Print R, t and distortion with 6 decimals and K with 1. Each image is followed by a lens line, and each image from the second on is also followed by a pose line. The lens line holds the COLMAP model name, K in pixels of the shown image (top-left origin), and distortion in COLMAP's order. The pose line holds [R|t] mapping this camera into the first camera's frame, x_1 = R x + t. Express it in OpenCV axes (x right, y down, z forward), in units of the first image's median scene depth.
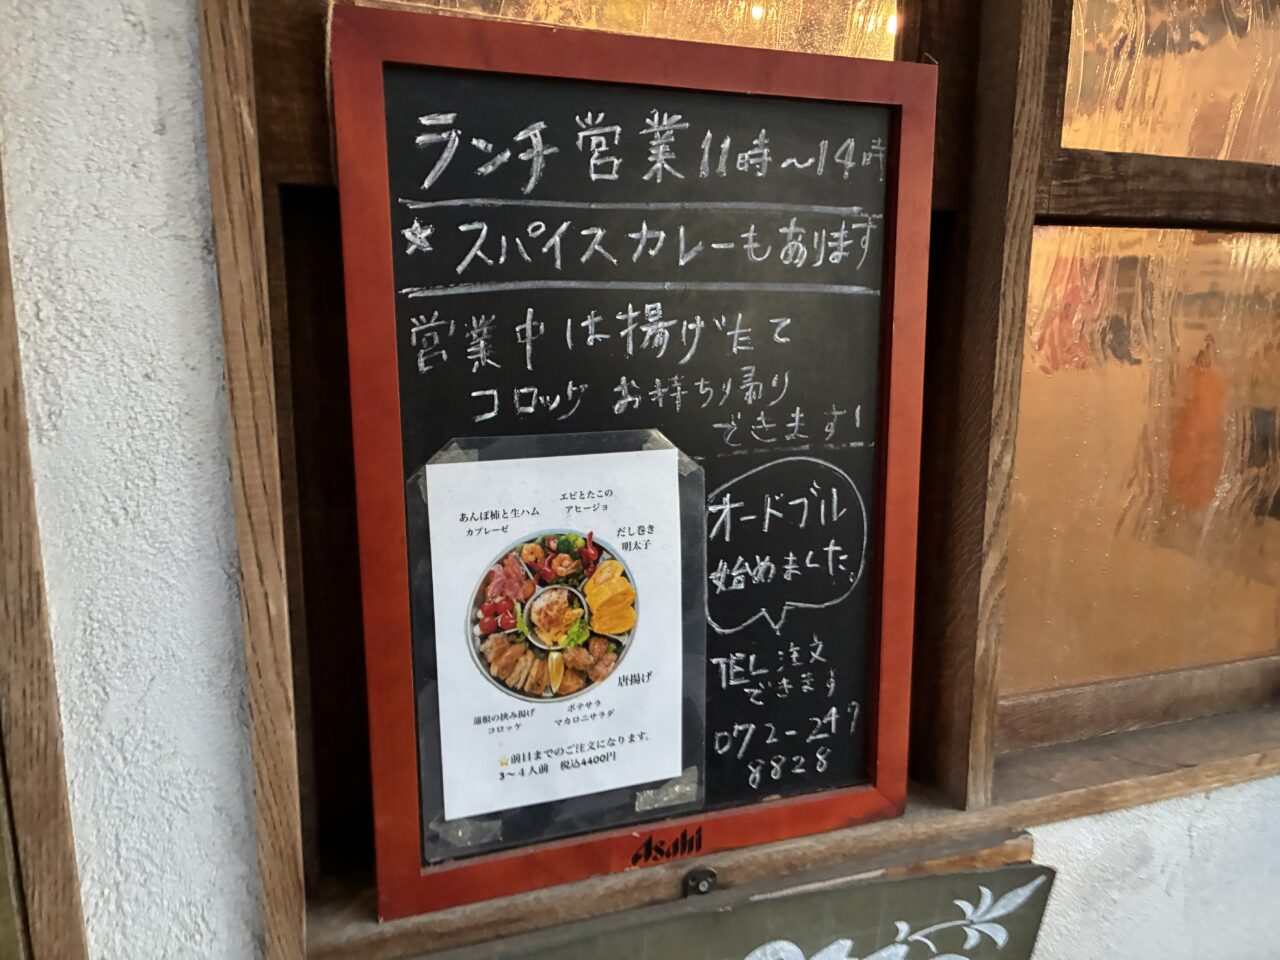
lens RADIAL K [[976.6, 0, 641.2], [0, 976.6, 483.8], [0, 0, 1]] dist [0.032530, 0.001077]
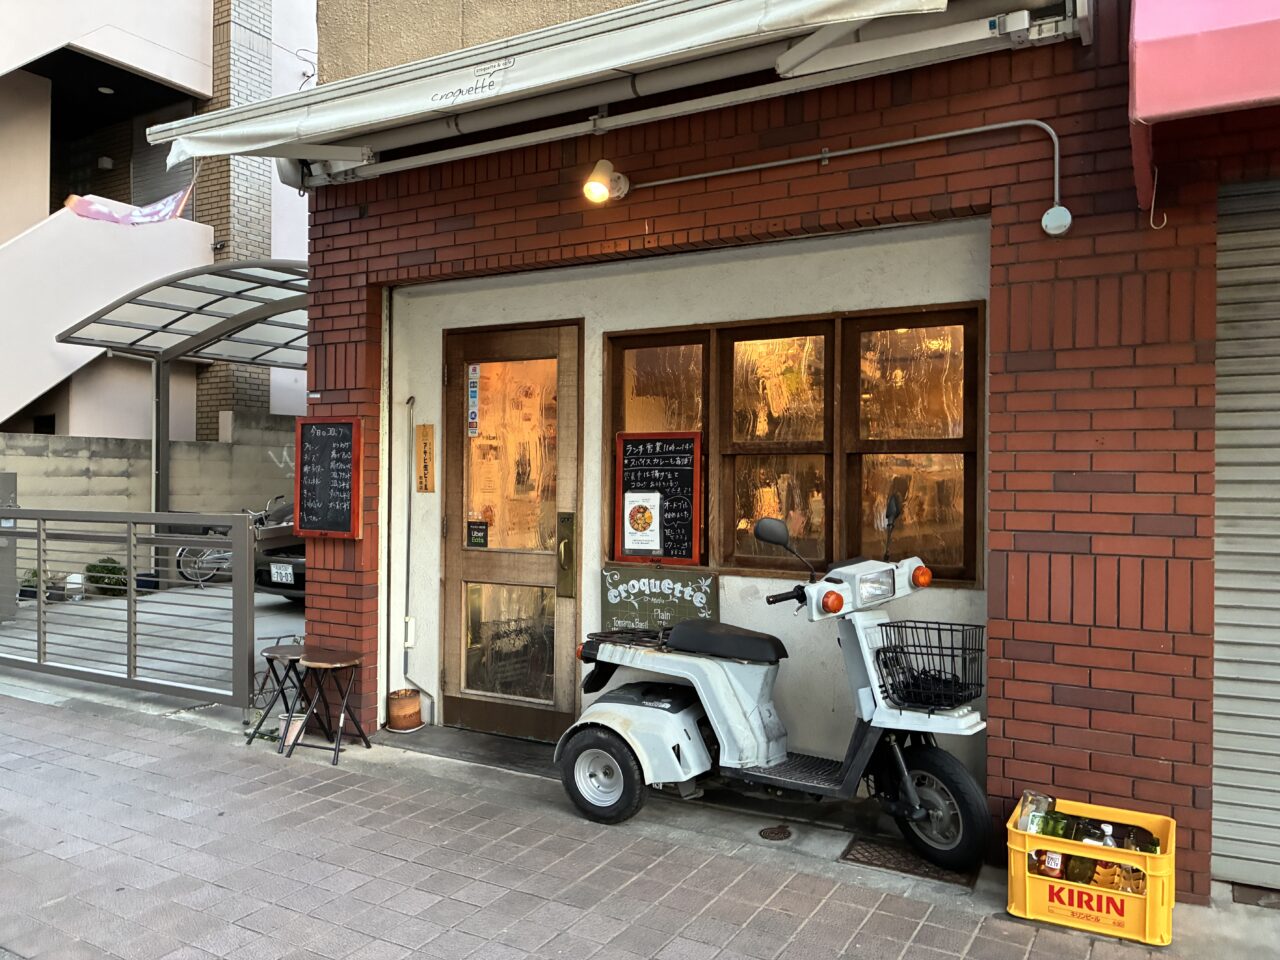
lens RADIAL K [[976.6, 0, 641.3], [0, 976.6, 479.5], [0, 0, 1]] dist [0.032530, 0.001077]
pose [[0.647001, -0.003688, -0.762480, 4.794956], [-0.146253, 0.980820, -0.128847, 0.709673], [0.748332, 0.194879, 0.634052, -3.107771]]
